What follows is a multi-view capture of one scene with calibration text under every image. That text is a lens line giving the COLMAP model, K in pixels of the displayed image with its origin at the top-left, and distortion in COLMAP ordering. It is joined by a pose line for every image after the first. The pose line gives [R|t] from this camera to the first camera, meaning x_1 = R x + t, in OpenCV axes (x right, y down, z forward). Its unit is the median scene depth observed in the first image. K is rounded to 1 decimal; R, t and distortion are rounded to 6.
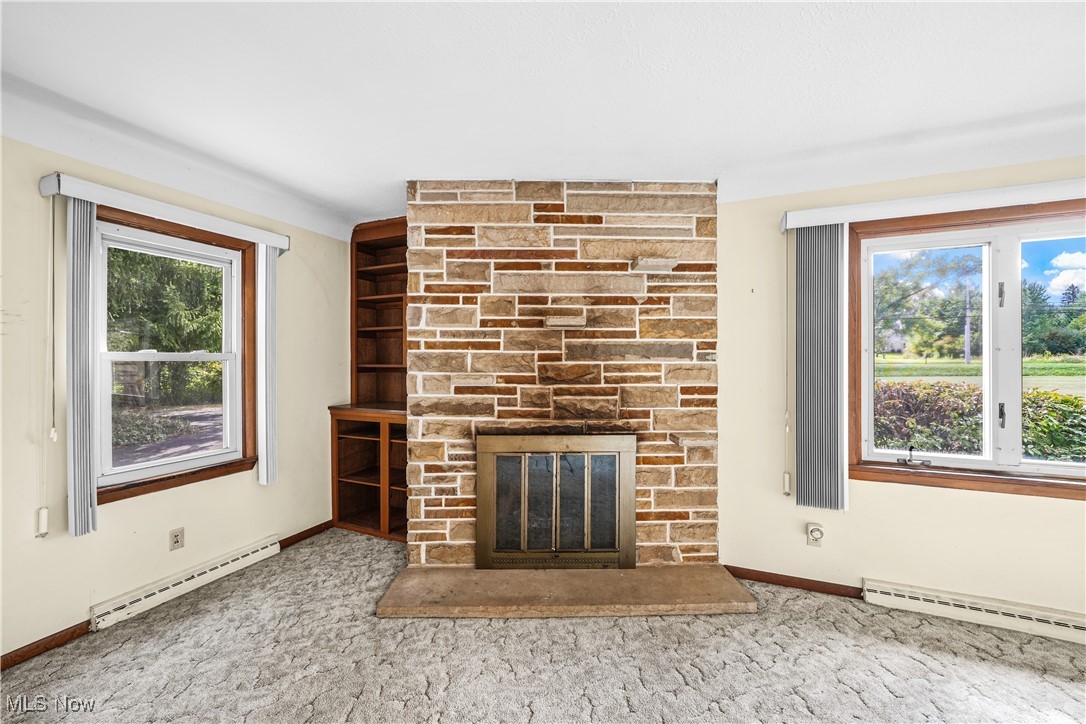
lens RADIAL K [[397.0, 0, 508.6], [0, 397.0, 361.7], [0, 0, 1]] dist [-0.006219, 0.000239]
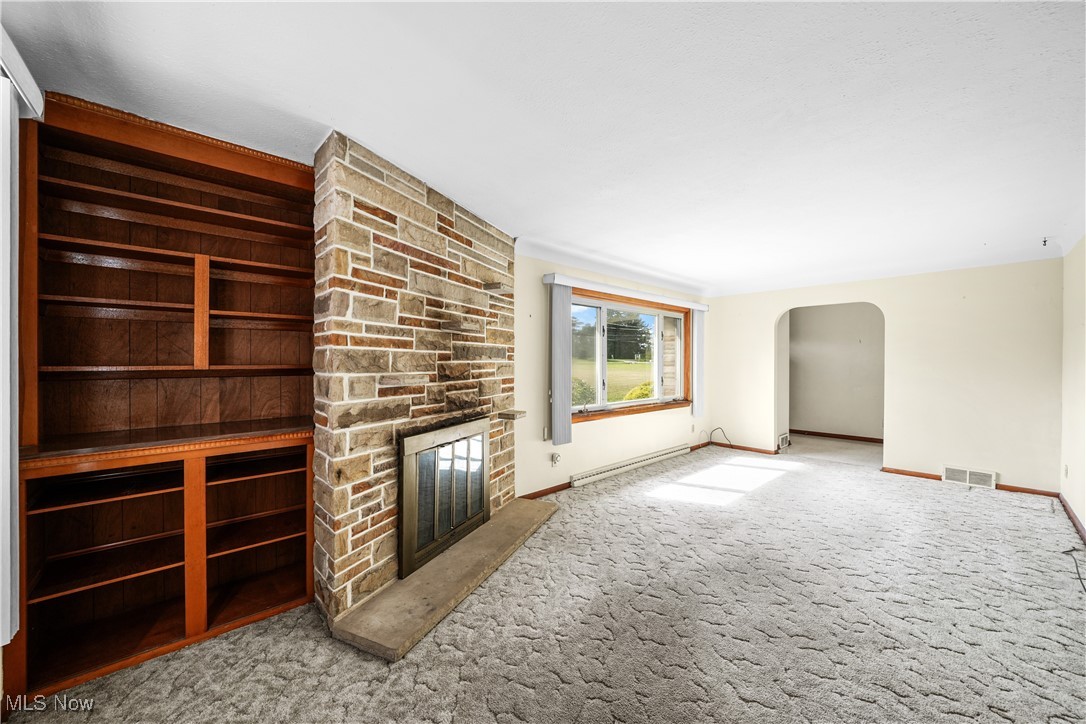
lens RADIAL K [[397.0, 0, 547.2], [0, 397.0, 361.9], [0, 0, 1]] dist [-0.006219, 0.000239]
pose [[0.411947, -0.001728, 0.911206, -0.788697], [-0.002182, 0.999993, 0.002883, -0.001105], [-0.911205, -0.003175, 0.411941, 0.289891]]
